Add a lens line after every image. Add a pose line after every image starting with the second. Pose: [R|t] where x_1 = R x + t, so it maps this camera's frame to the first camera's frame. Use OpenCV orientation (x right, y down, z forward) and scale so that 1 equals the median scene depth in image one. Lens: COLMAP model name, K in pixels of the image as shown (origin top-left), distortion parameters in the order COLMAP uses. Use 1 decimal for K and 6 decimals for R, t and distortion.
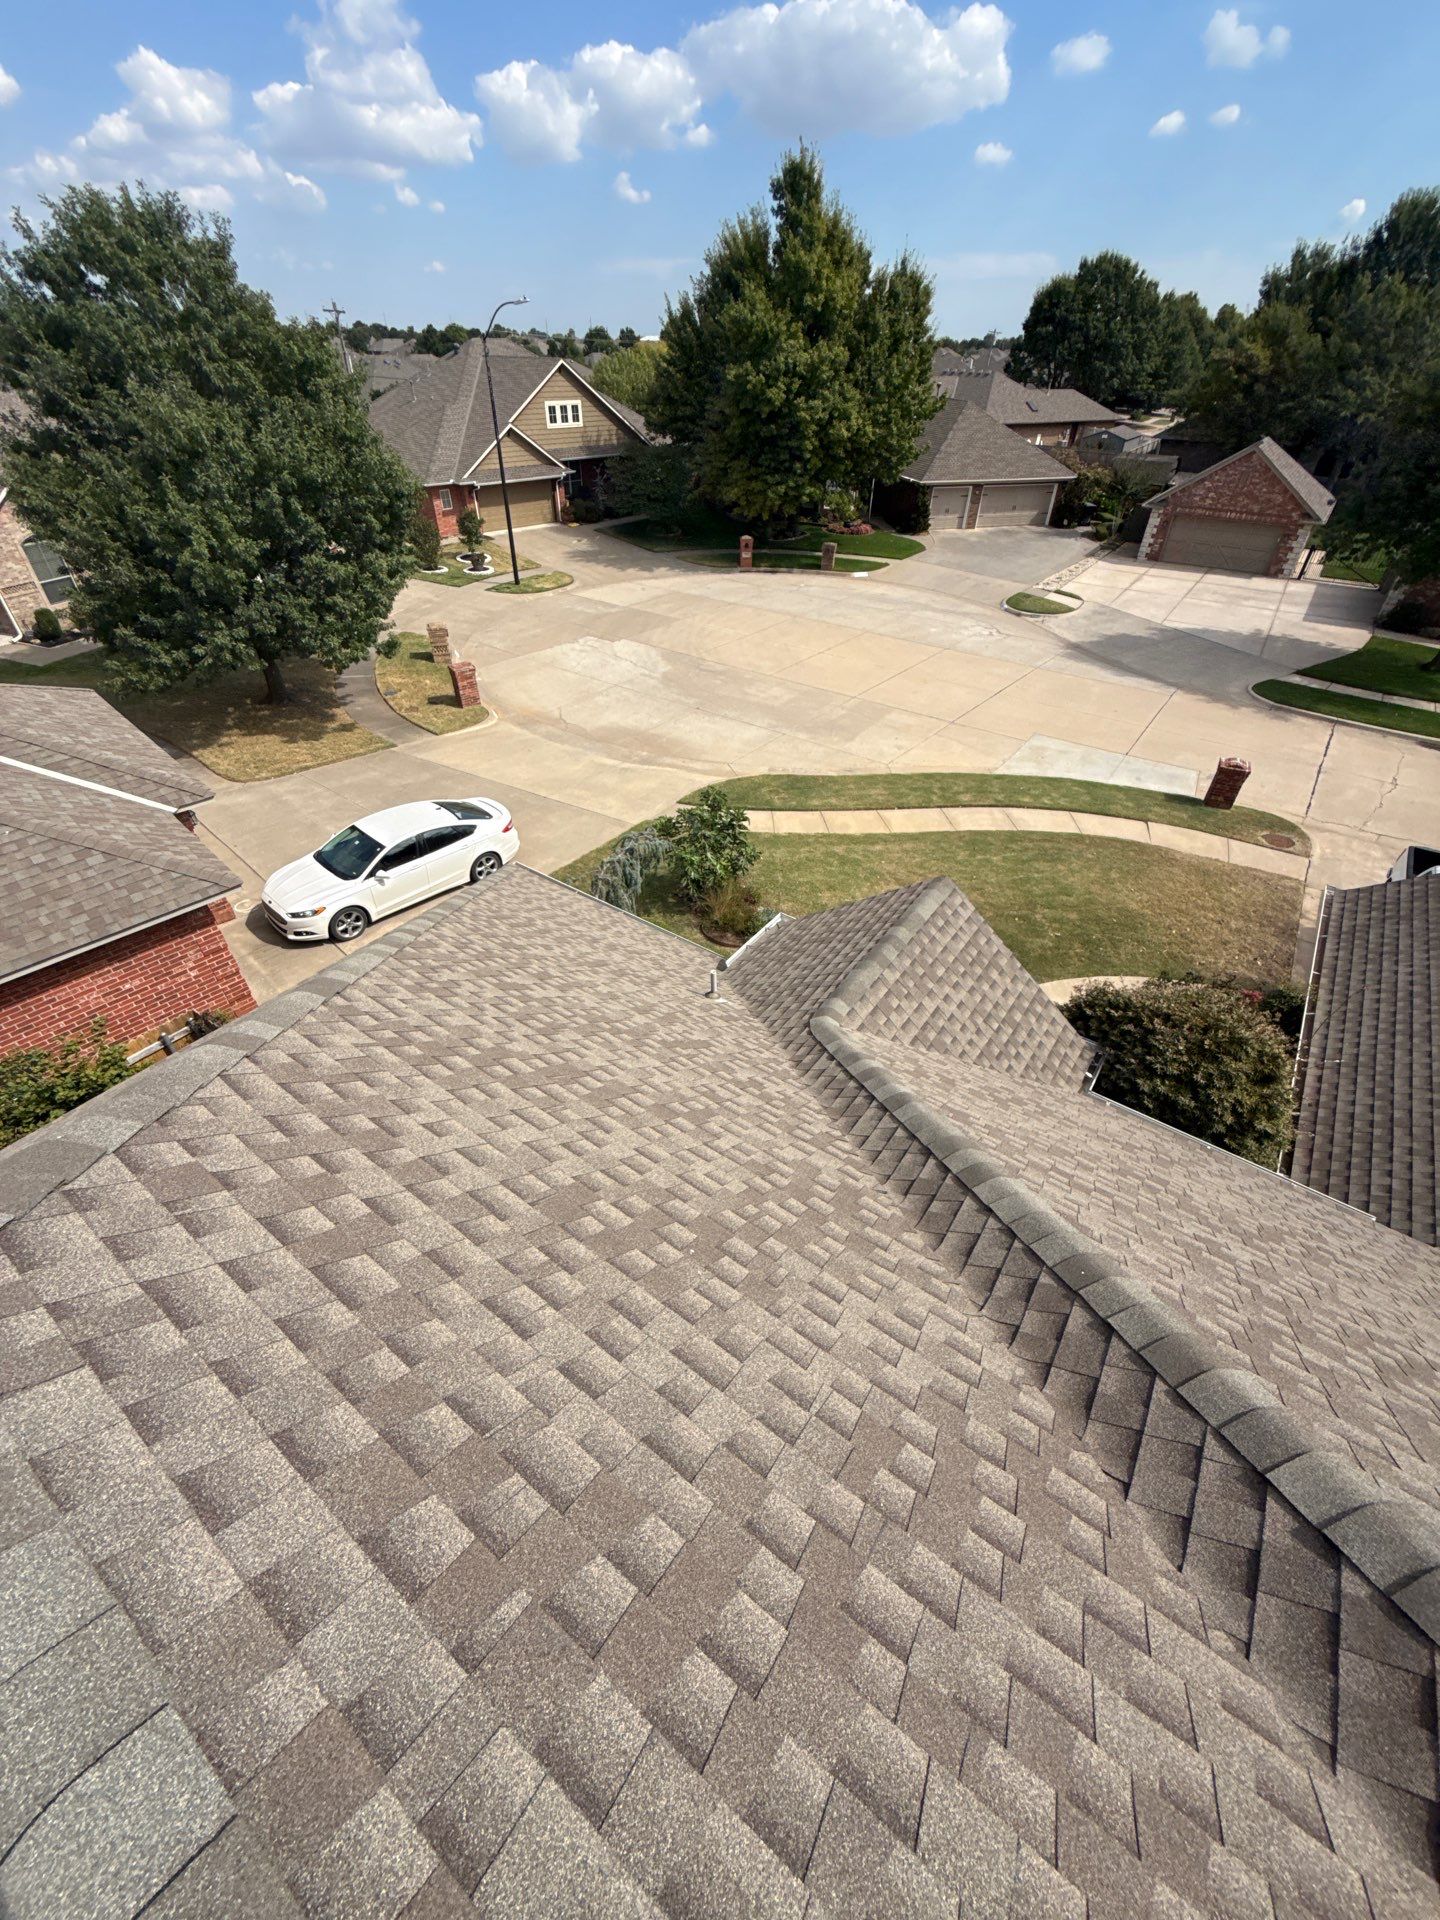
lens RADIAL K [[777.0, 0, 713.6], [0, 777.0, 956.0], [0, 0, 1]] dist [0.003225, -0.000070]
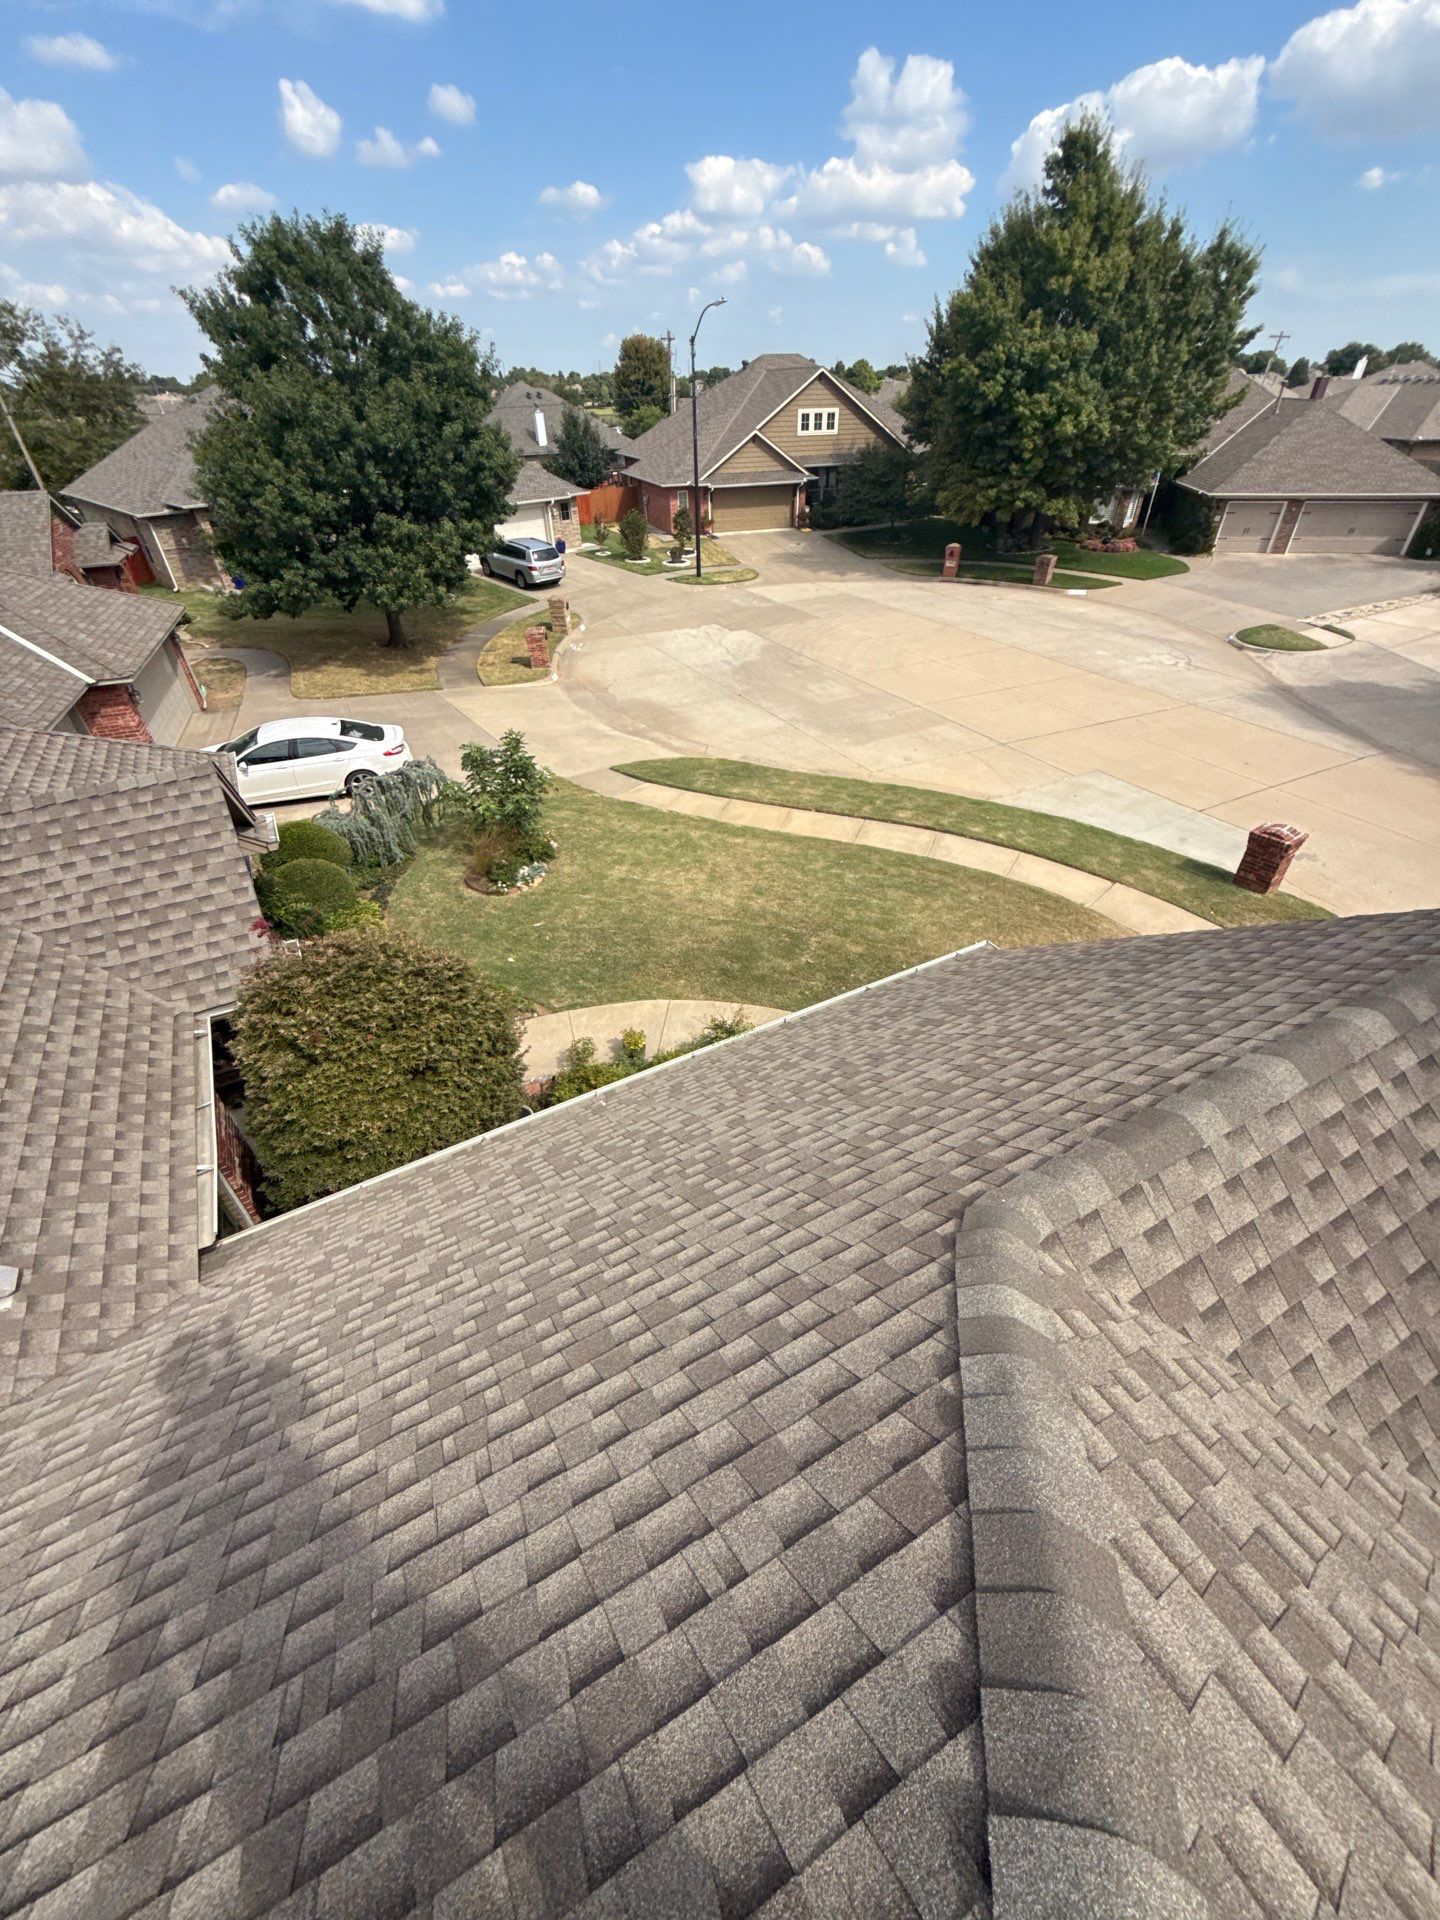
lens RADIAL K [[768.2, 0, 716.0], [0, 768.2, 958.9], [0, 0, 1]] dist [0.000113, 0.000162]
pose [[0.897349, 0.239498, -0.370681, 0.490487], [-0.248636, 0.968306, 0.023725, -0.018665], [0.364615, 0.070875, 0.928457, 0.152882]]
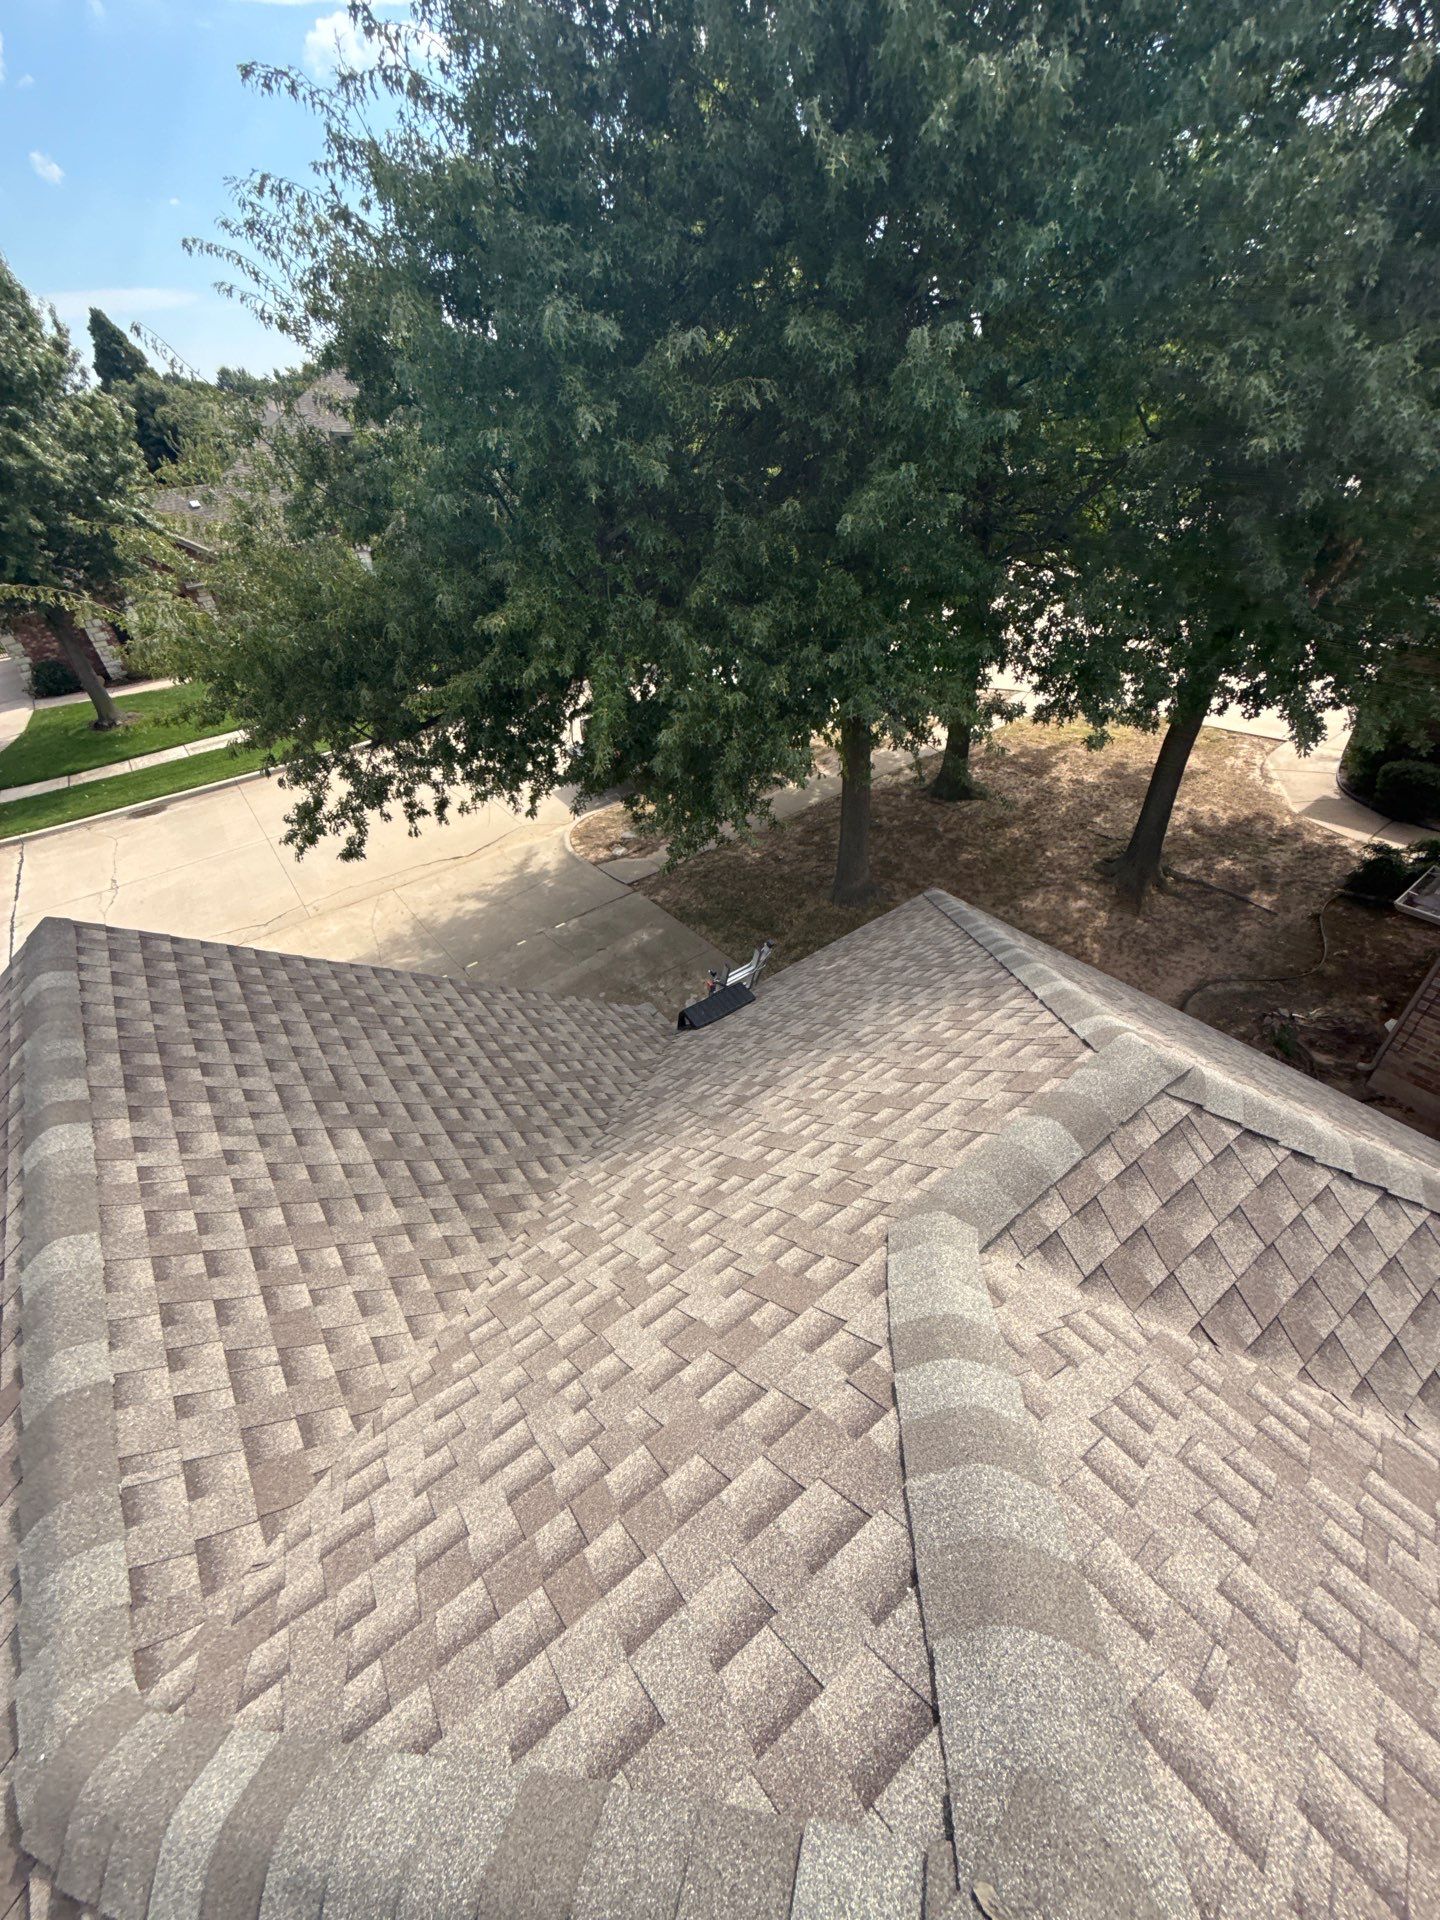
lens RADIAL K [[776.3, 0, 718.2], [0, 776.3, 974.9], [0, 0, 1]] dist [0.002011, 0.000648]
pose [[0.299484, -0.621559, 0.723861, 0.514474], [0.649371, 0.688634, 0.322646, -0.026410], [-0.699019, 0.373427, 0.609857, 0.170117]]
